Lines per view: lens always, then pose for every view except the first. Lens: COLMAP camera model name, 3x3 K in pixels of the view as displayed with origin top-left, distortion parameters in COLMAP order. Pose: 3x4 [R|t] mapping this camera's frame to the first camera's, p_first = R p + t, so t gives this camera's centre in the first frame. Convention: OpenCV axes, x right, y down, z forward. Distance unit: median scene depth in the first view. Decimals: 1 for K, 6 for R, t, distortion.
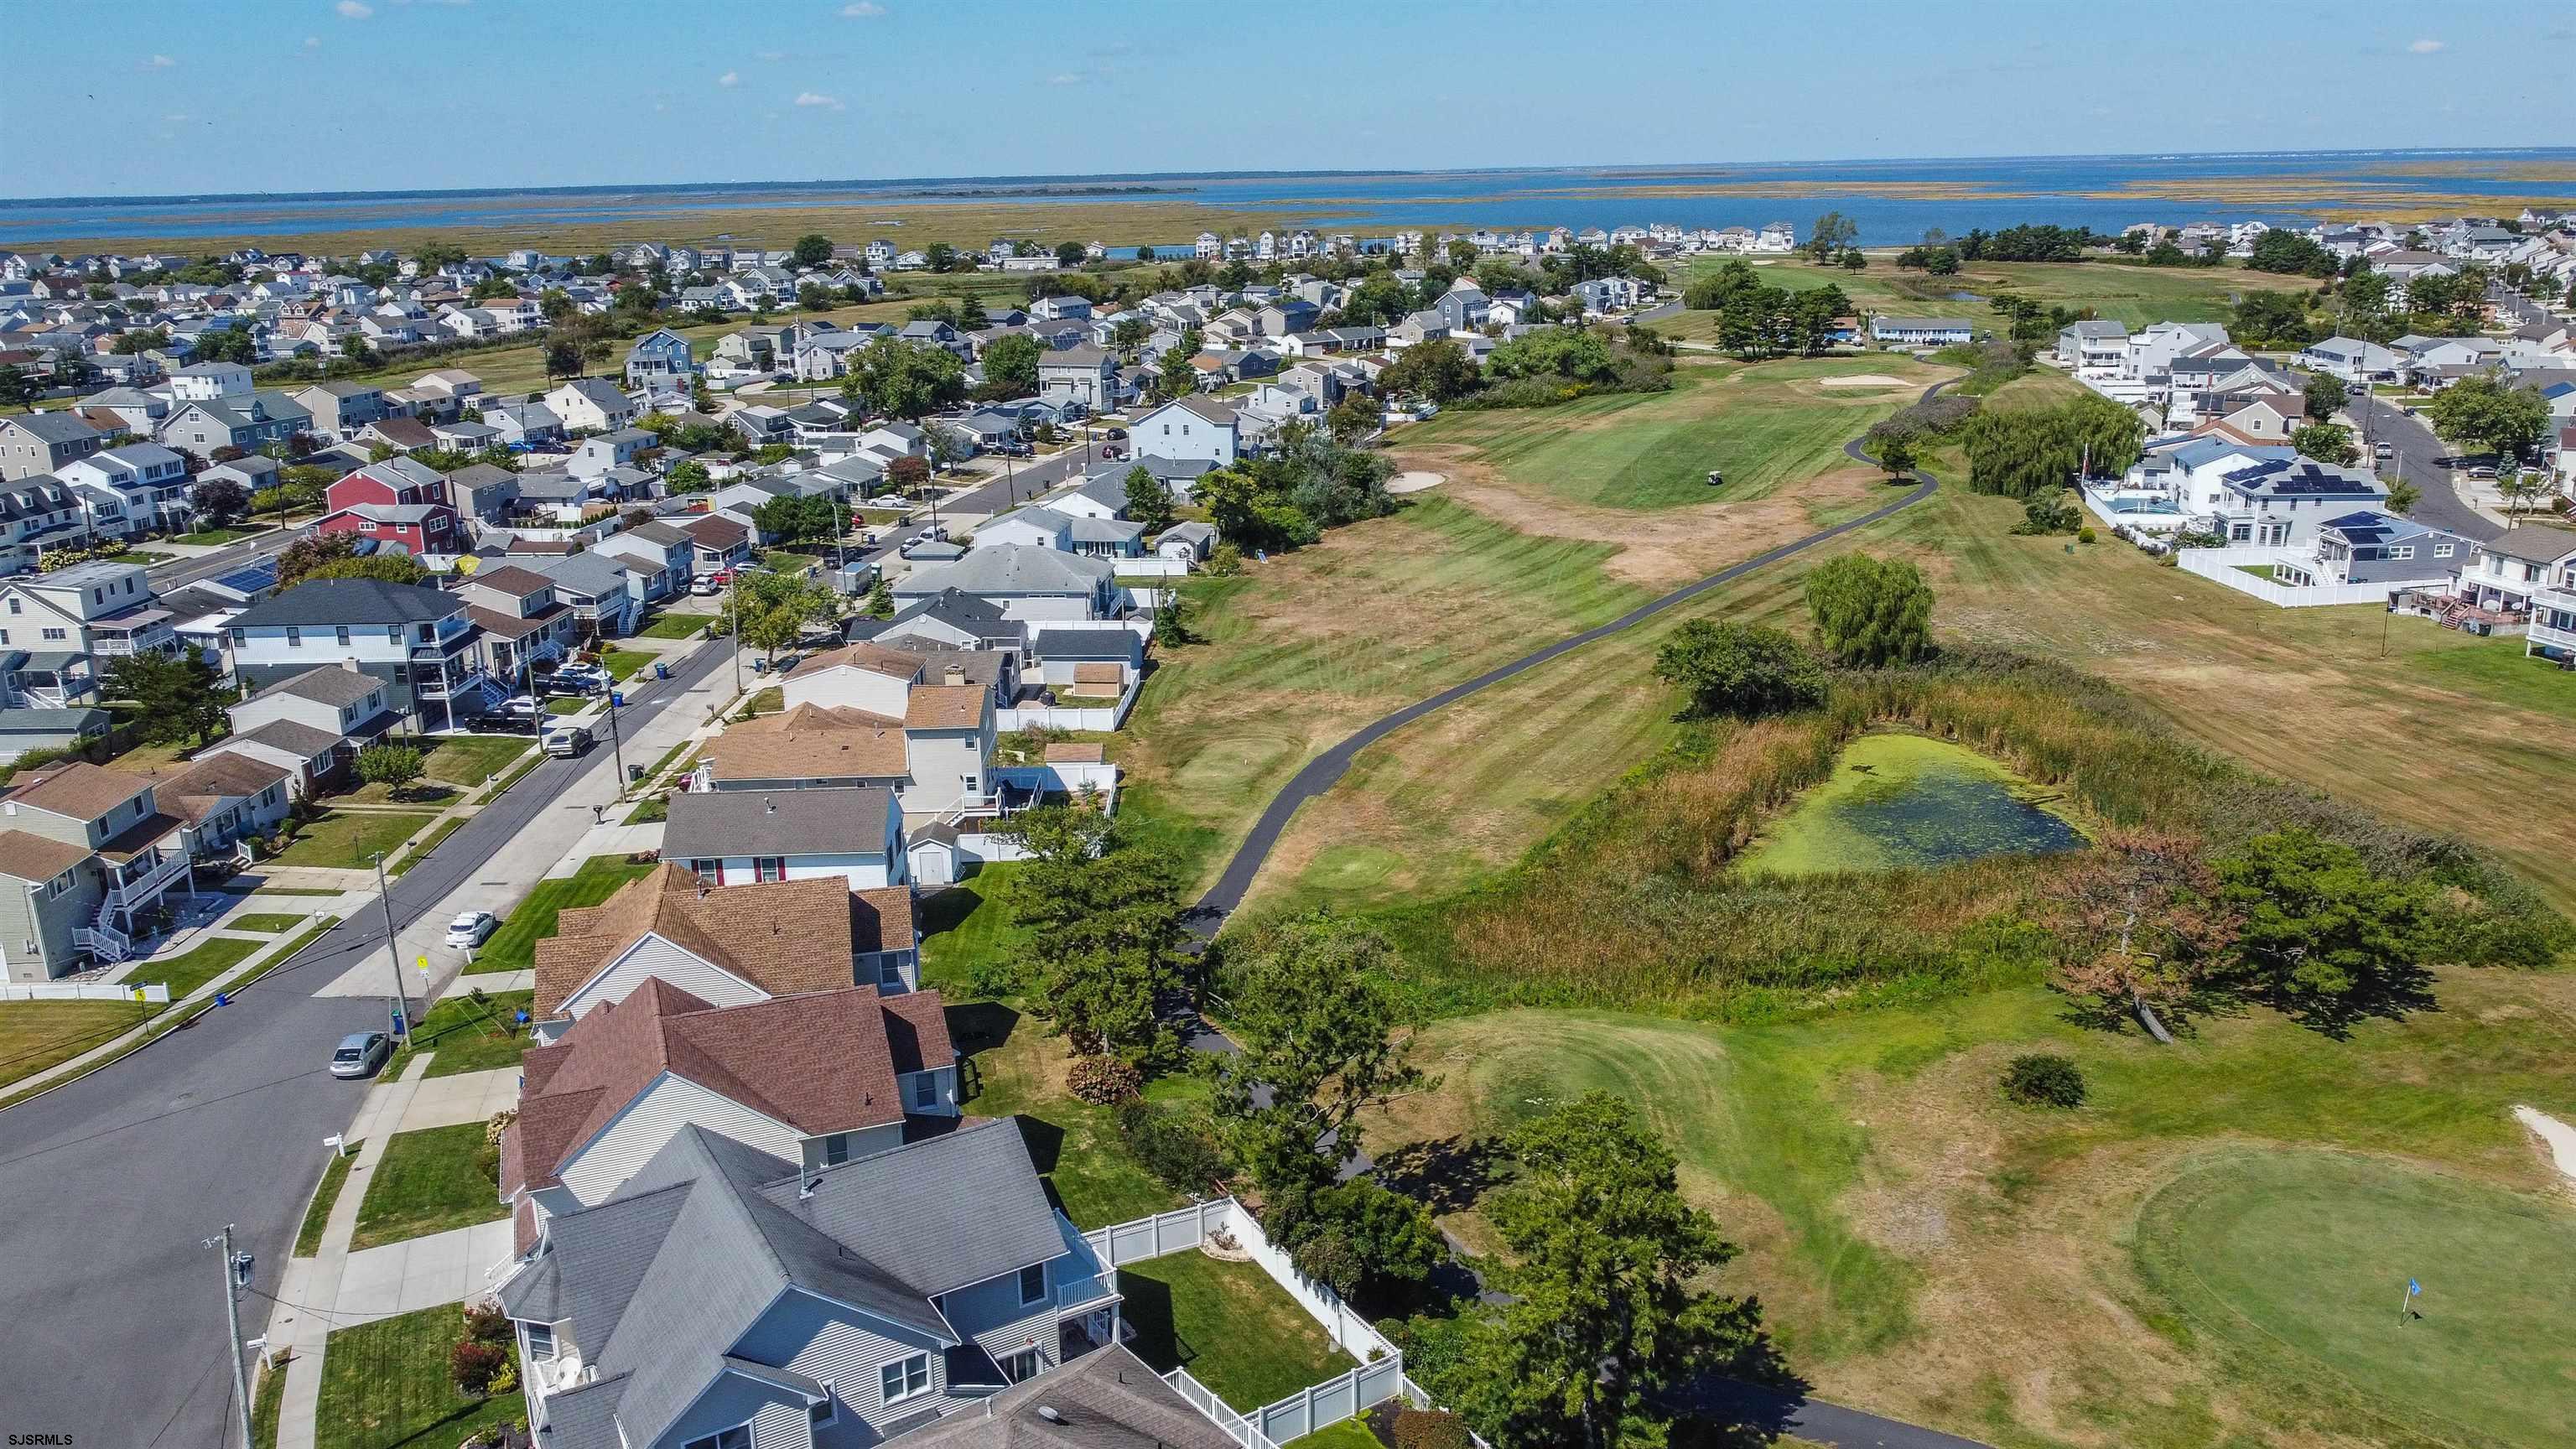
lens RADIAL K [[1951.3, 0, 1279.4], [0, 1951.3, 730.5], [0, 0, 1]] dist [0.000879, -0.010667]
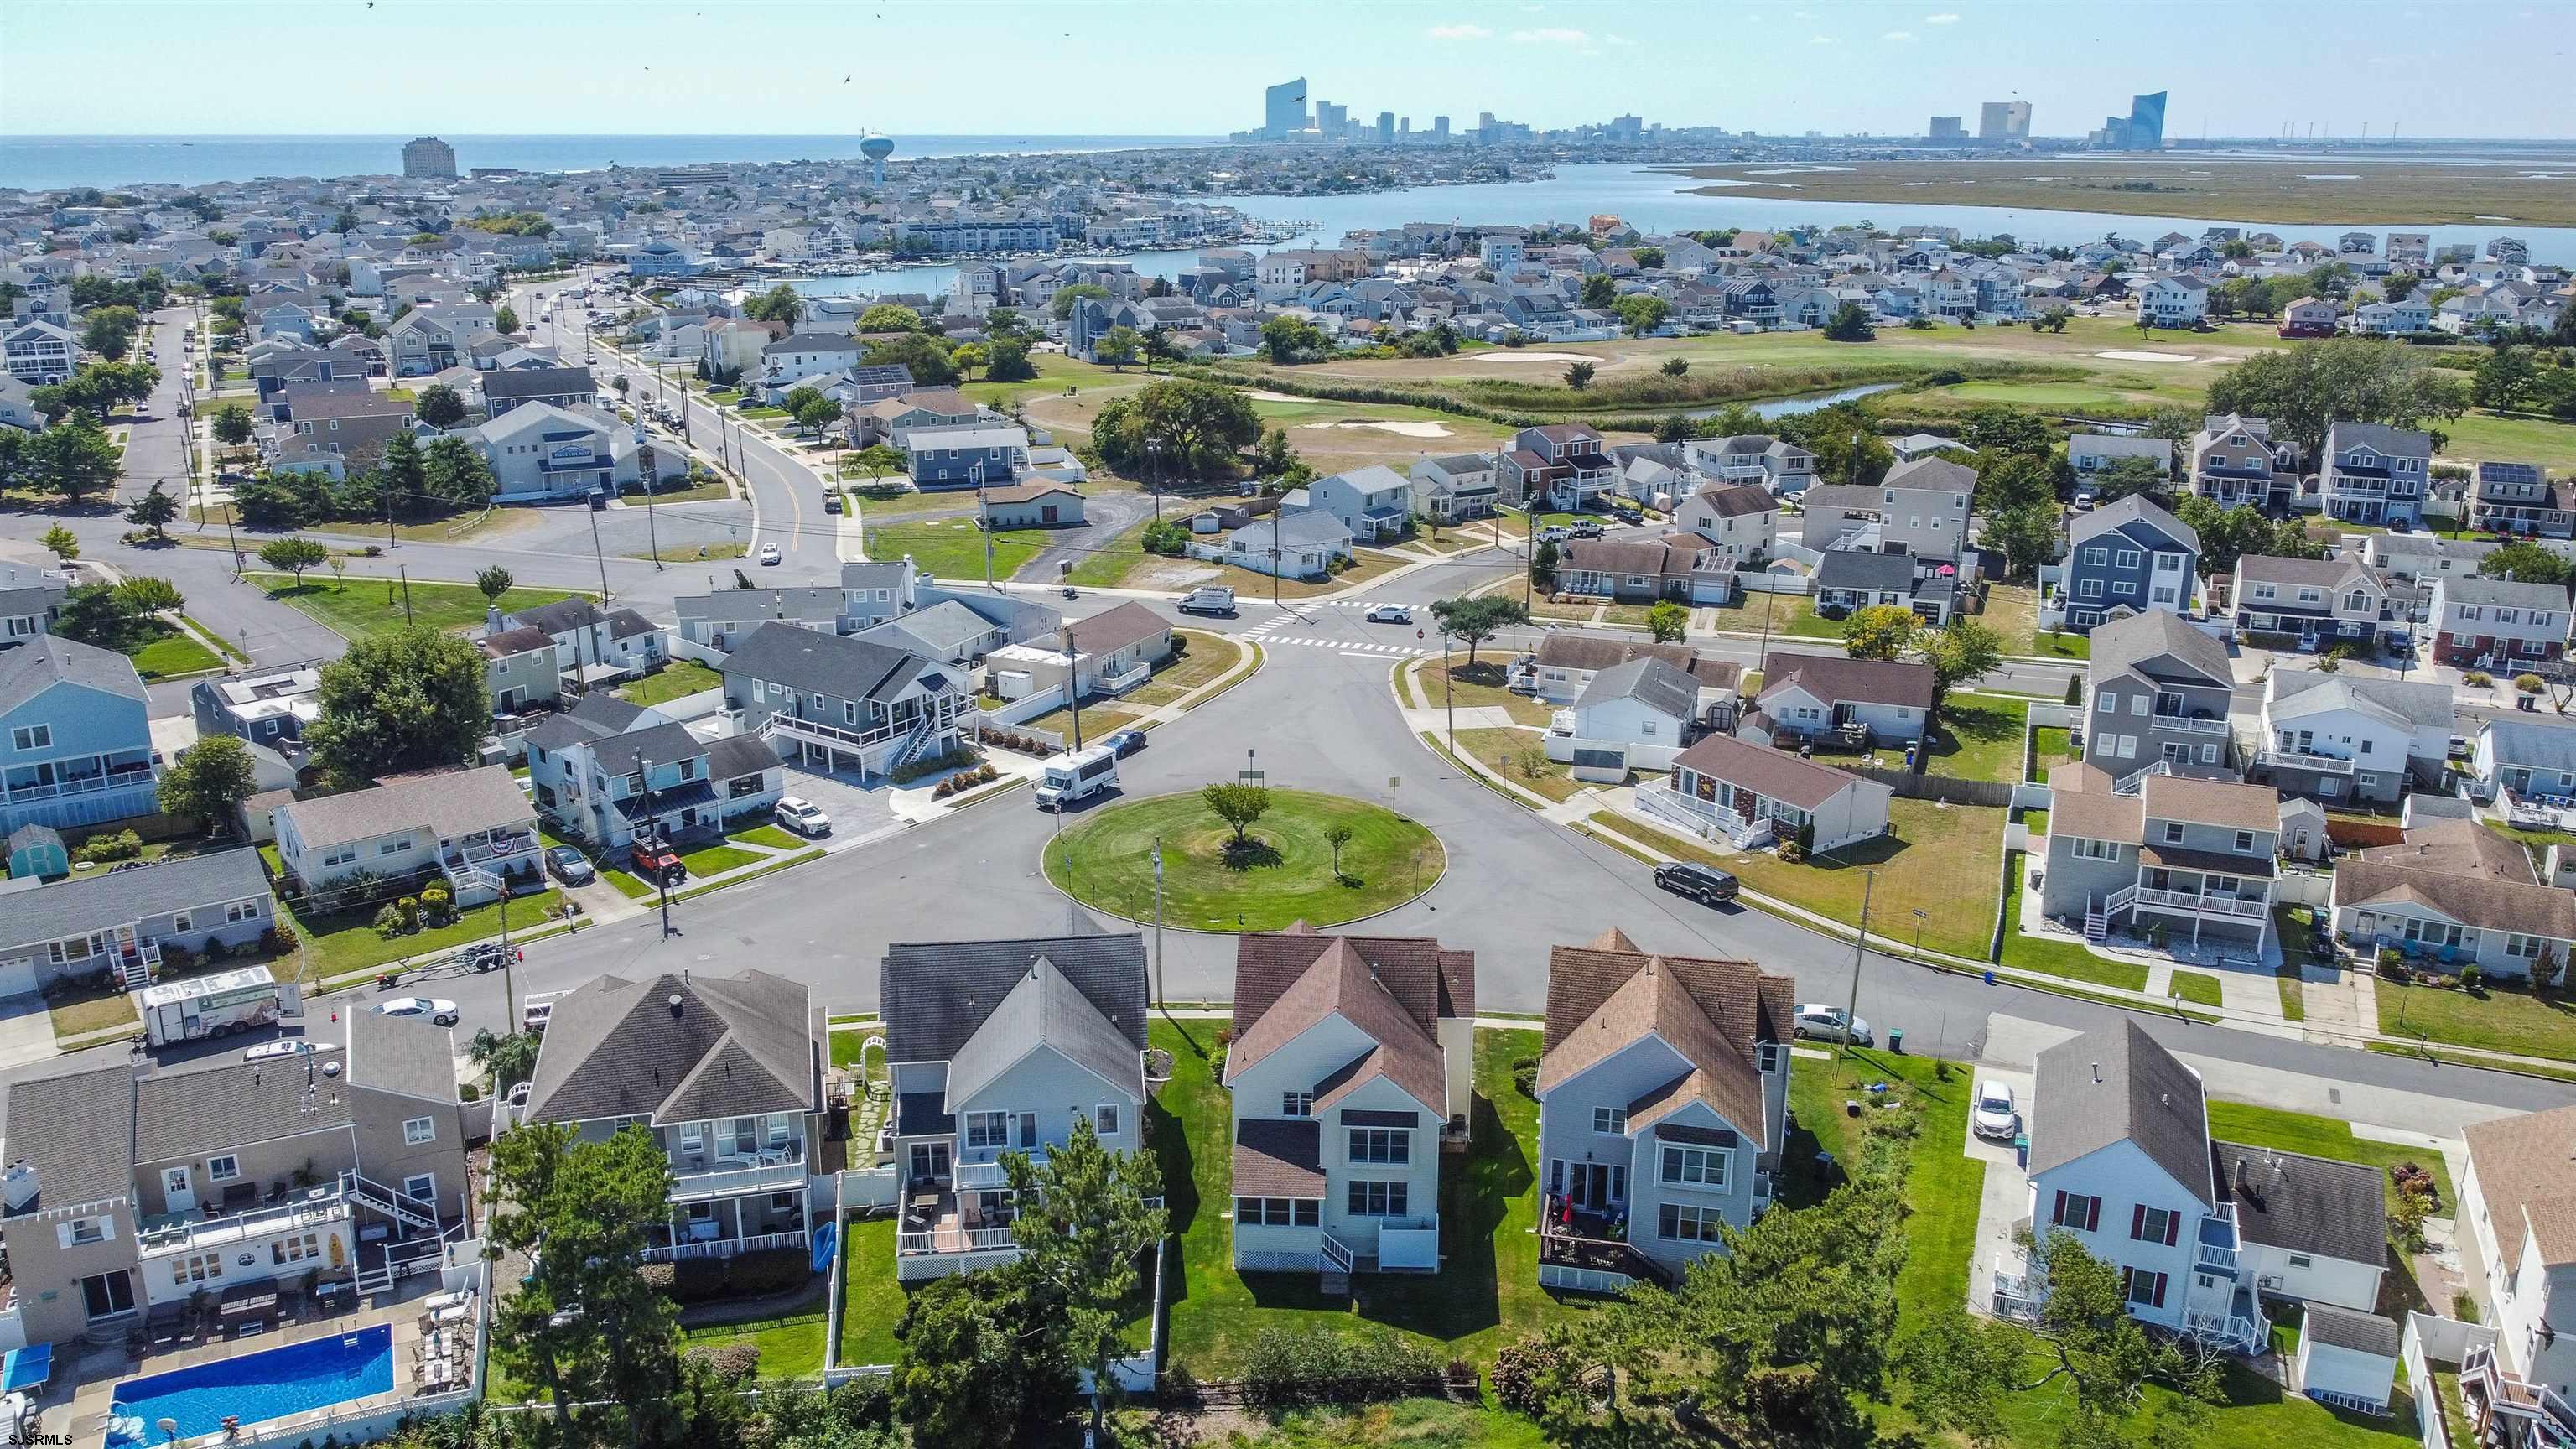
lens RADIAL K [[1951.3, 0, 1279.1], [0, 1951.3, 727.0], [0, 0, 1]] dist [0.000879, -0.010667]
pose [[-0.408348, 0.287296, -0.866437, 0.250009], [-0.247740, 0.878675, 0.408112, -0.158532], [0.878566, 0.381302, -0.287630, 0.435068]]
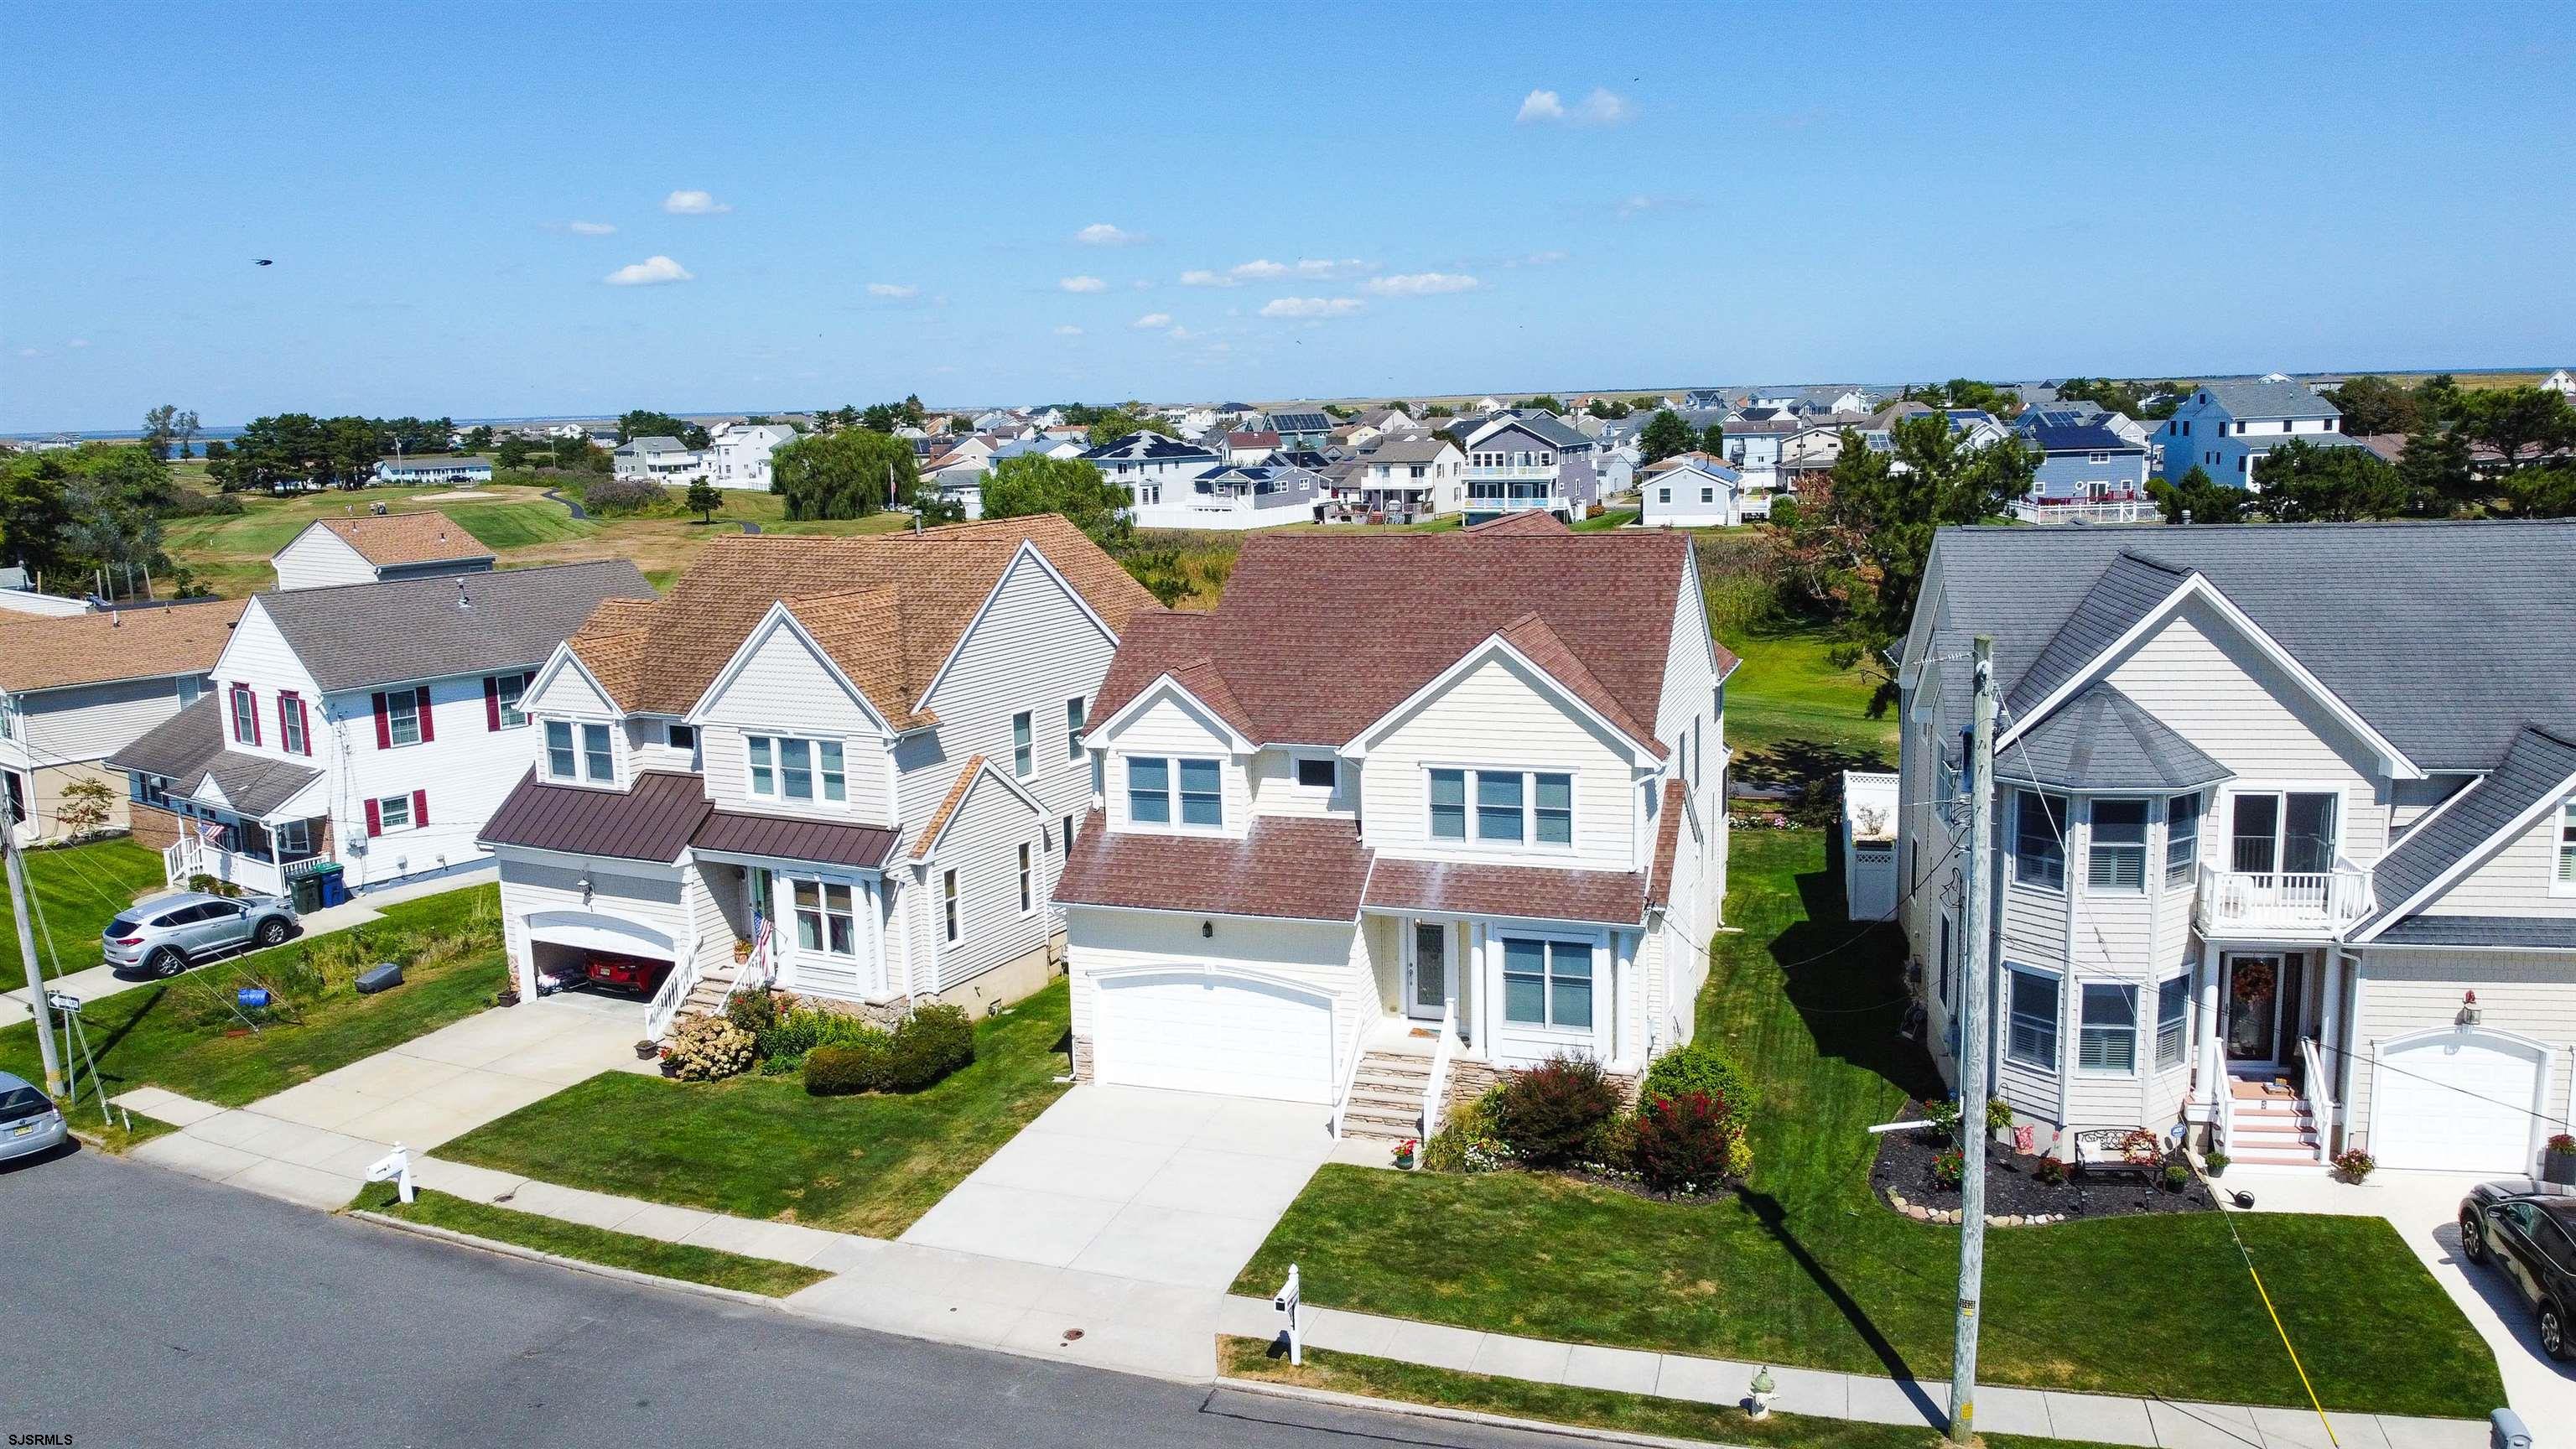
lens RADIAL K [[1951.3, 0, 1279.0], [0, 1951.3, 734.1], [0, 0, 1]] dist [0.000879, -0.010667]
pose [[0.646770, -0.127326, 0.751981, -0.259790], [0.224618, 0.974037, -0.028266, 0.070435], [-0.728859, 0.187190, 0.658578, 0.236874]]
